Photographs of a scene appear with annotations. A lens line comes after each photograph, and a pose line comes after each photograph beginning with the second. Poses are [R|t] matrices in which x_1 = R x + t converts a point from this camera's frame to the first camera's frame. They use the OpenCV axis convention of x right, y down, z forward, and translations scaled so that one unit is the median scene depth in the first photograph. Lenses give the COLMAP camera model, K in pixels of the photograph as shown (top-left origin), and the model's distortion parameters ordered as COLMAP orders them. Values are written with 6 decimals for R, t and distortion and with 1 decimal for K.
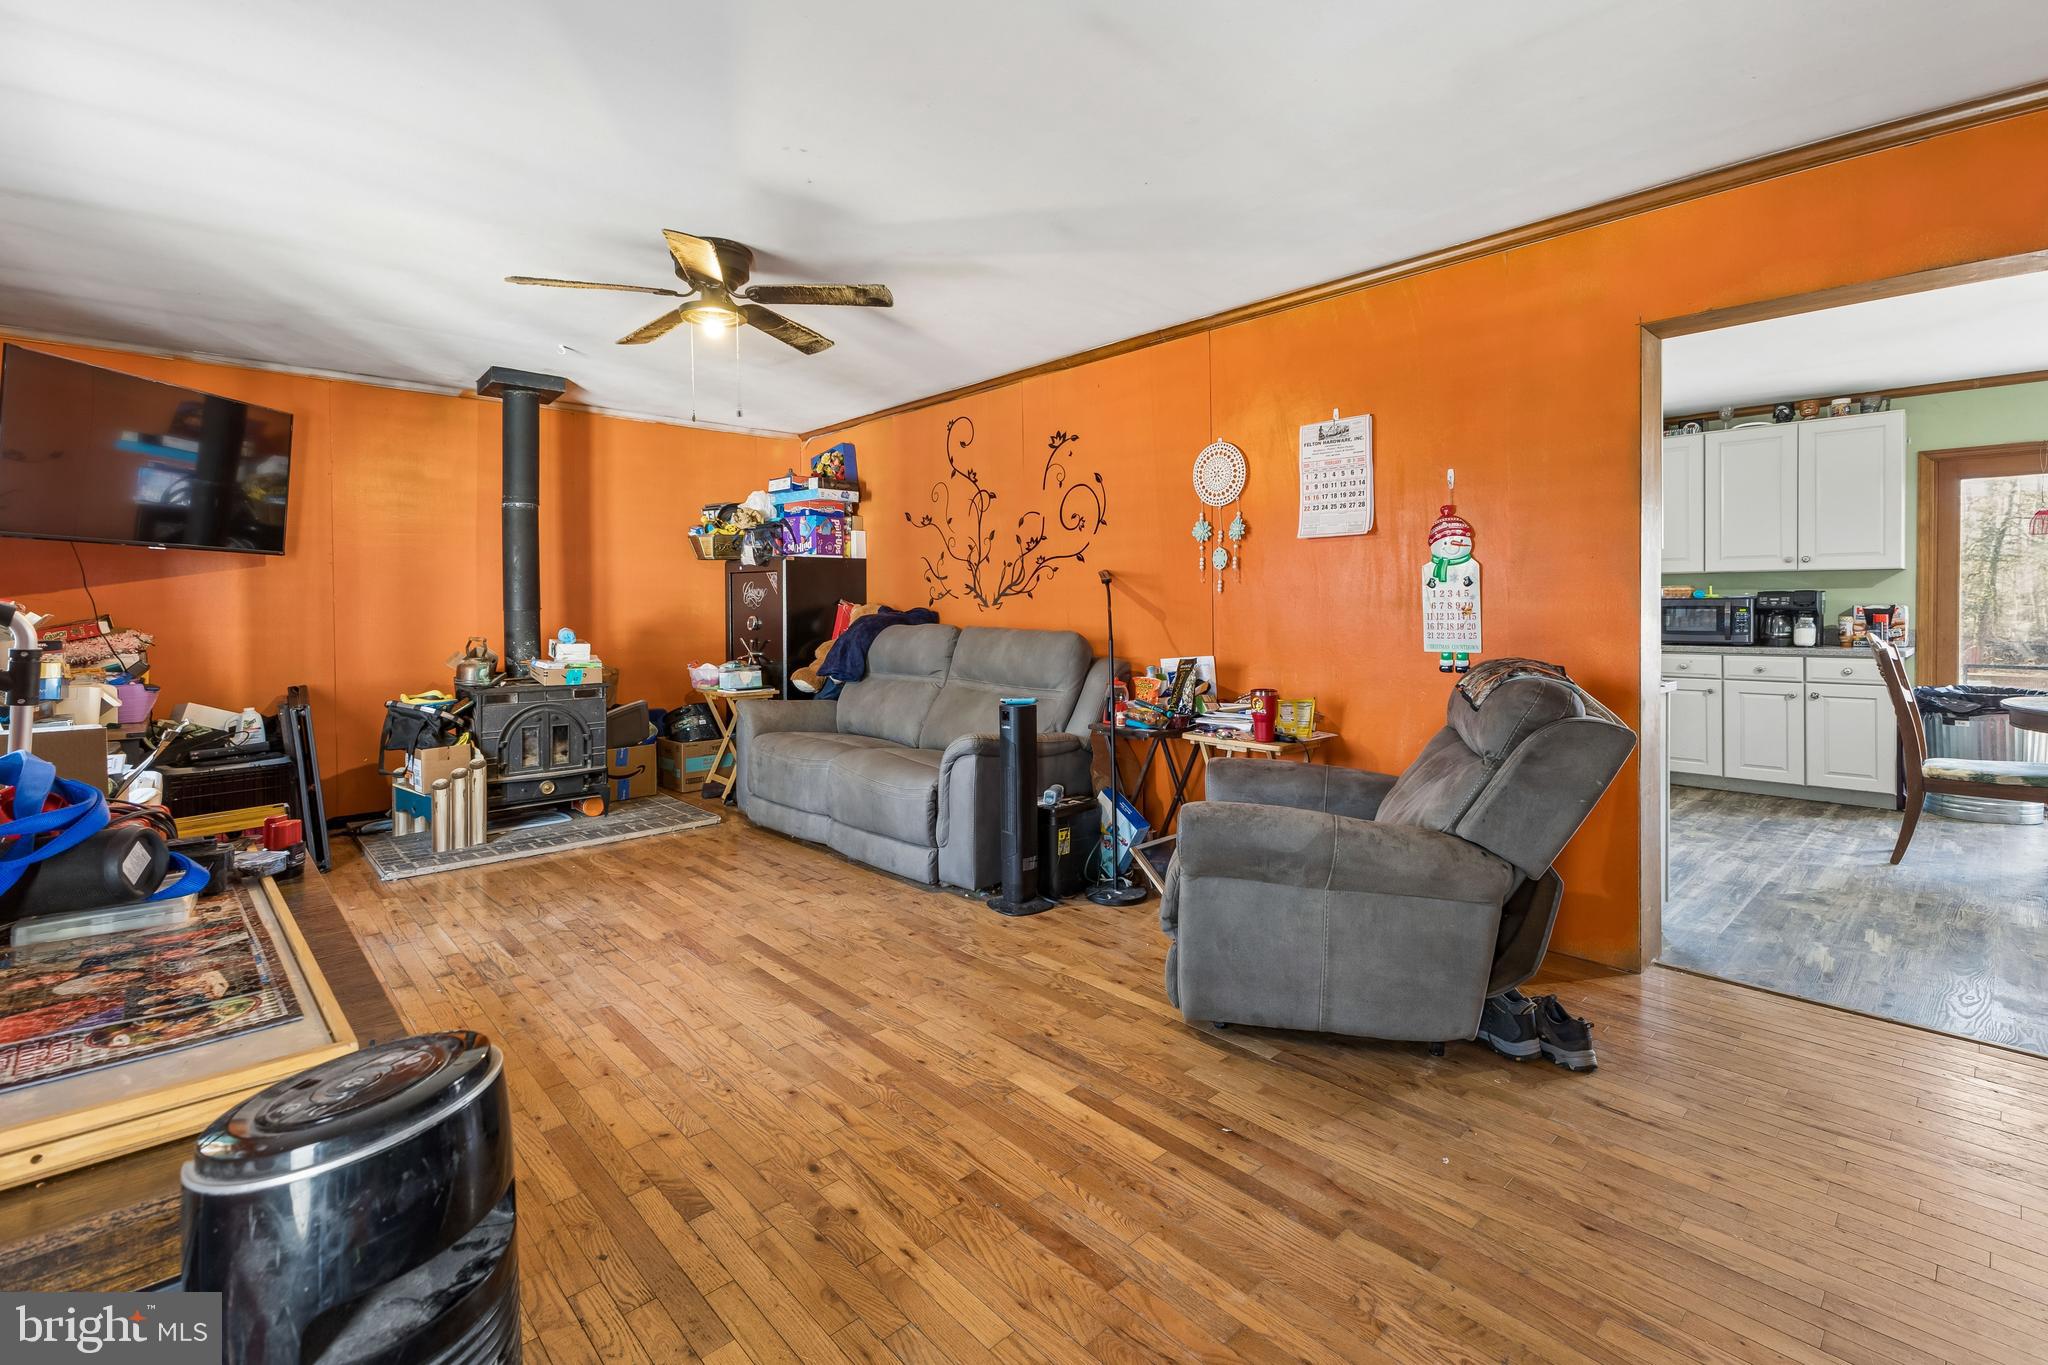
lens RADIAL K [[914.7, 0, 1018.0], [0, 914.7, 612.7], [0, 0, 1]] dist [0.000966, -0.000177]
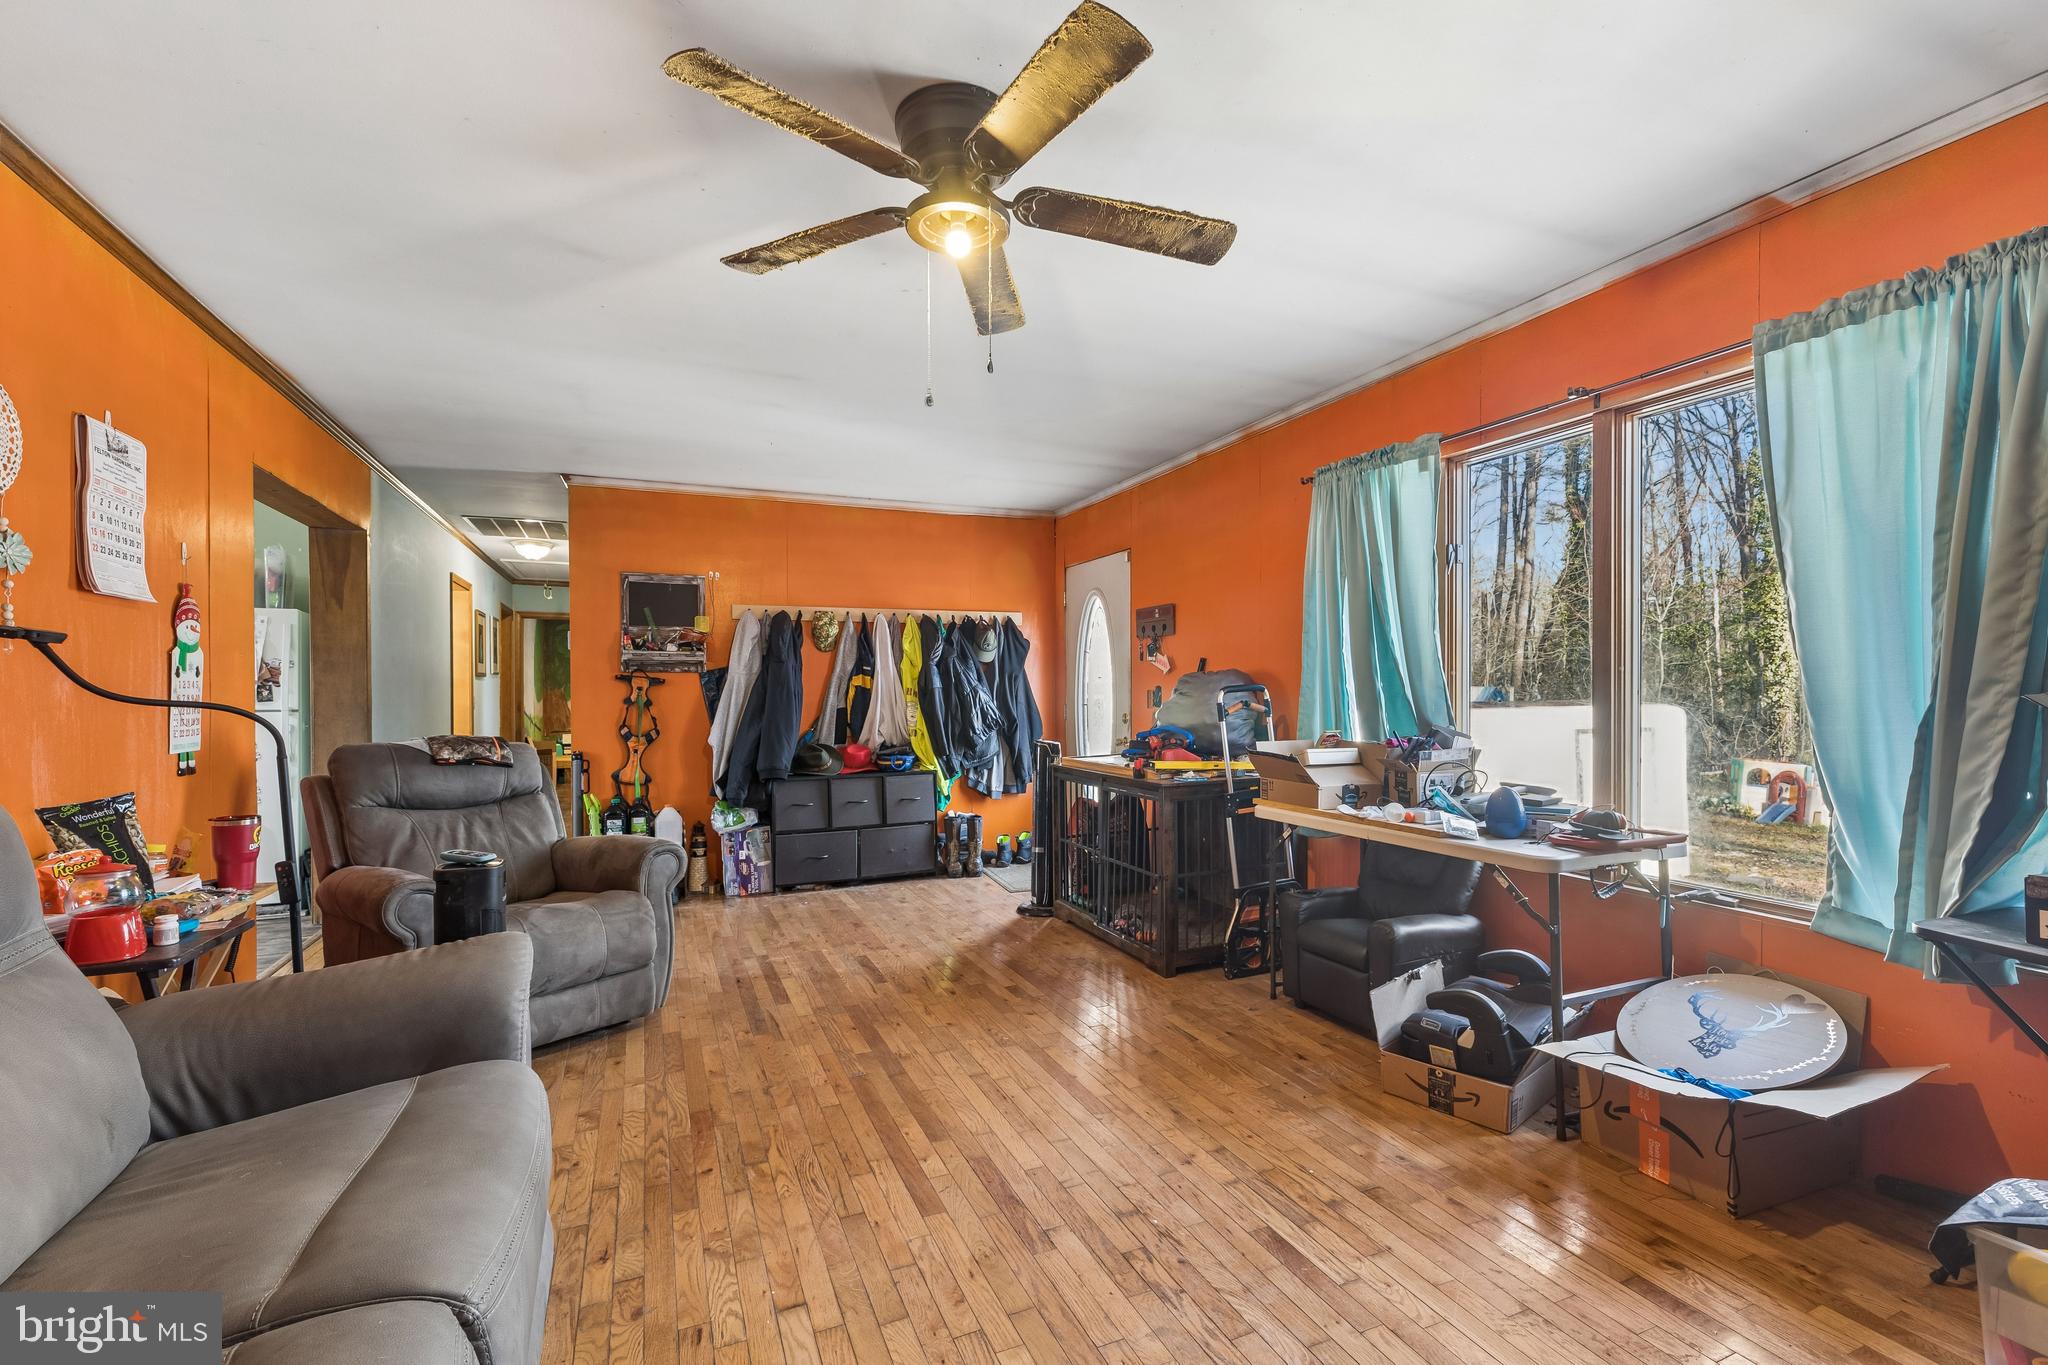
lens RADIAL K [[894.4, 0, 1022.6], [0, 894.4, 658.2], [0, 0, 1]] dist [0.017290, -0.000303]
pose [[-0.941084, 0.024246, 0.337304, -0.352879], [0.015004, 0.999438, -0.029978, -0.005130], [-0.337841, -0.023151, -0.940918, 0.960115]]
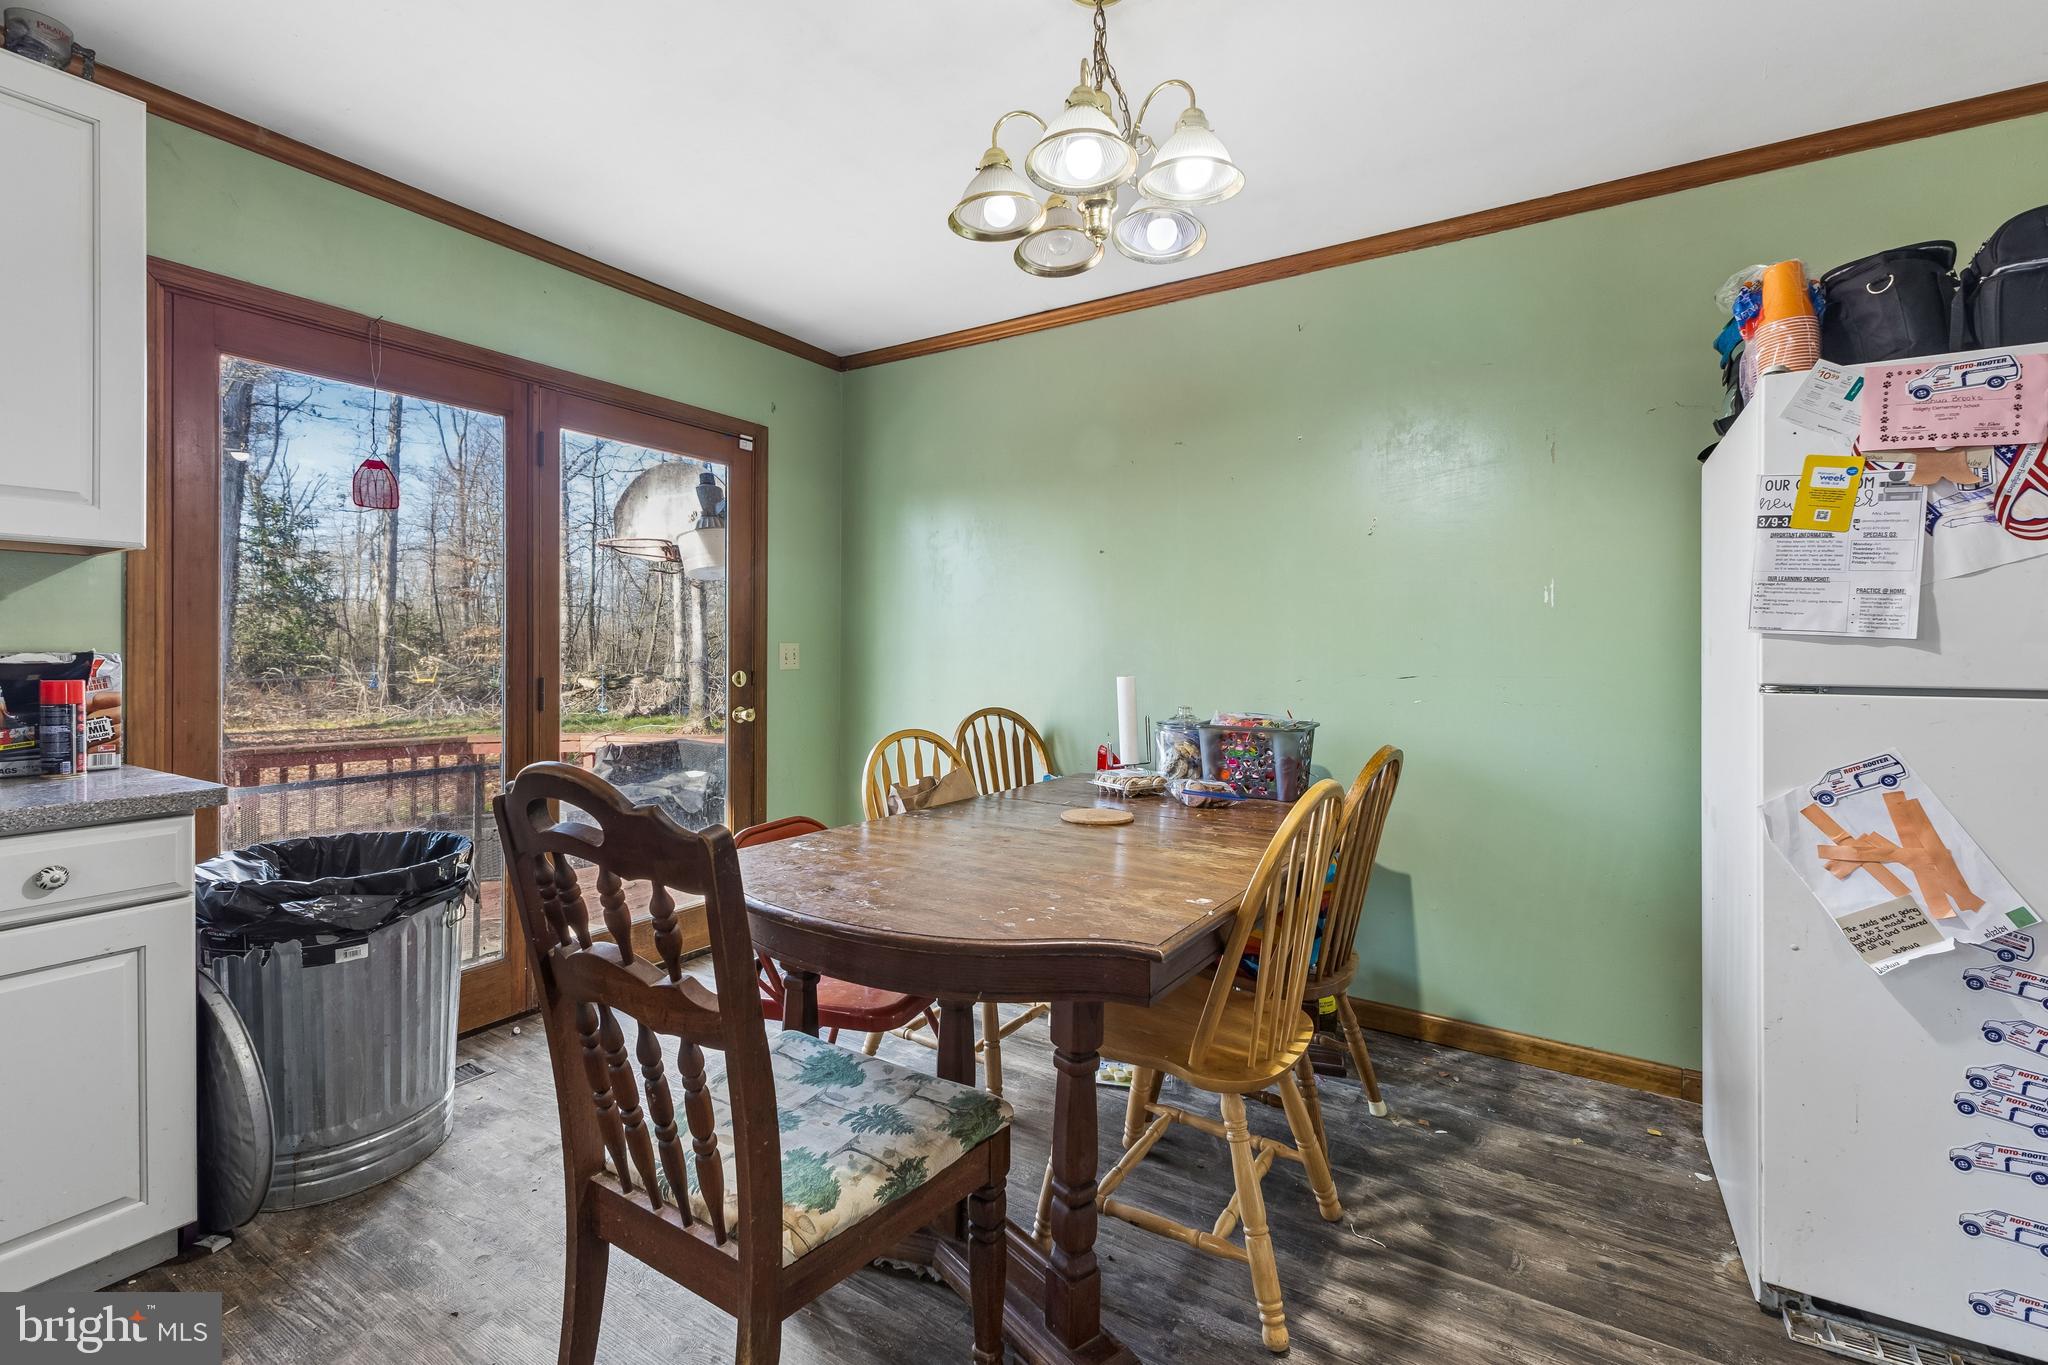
lens RADIAL K [[898.4, 0, 1016.2], [0, 898.4, 652.0], [0, 0, 1]] dist [0.009742, -0.000478]
pose [[-0.263381, 0.004103, 0.964683, 0.535645], [0.006140, 0.999978, -0.002577, -0.005418], [-0.964672, 0.005244, -0.263401, 0.760923]]
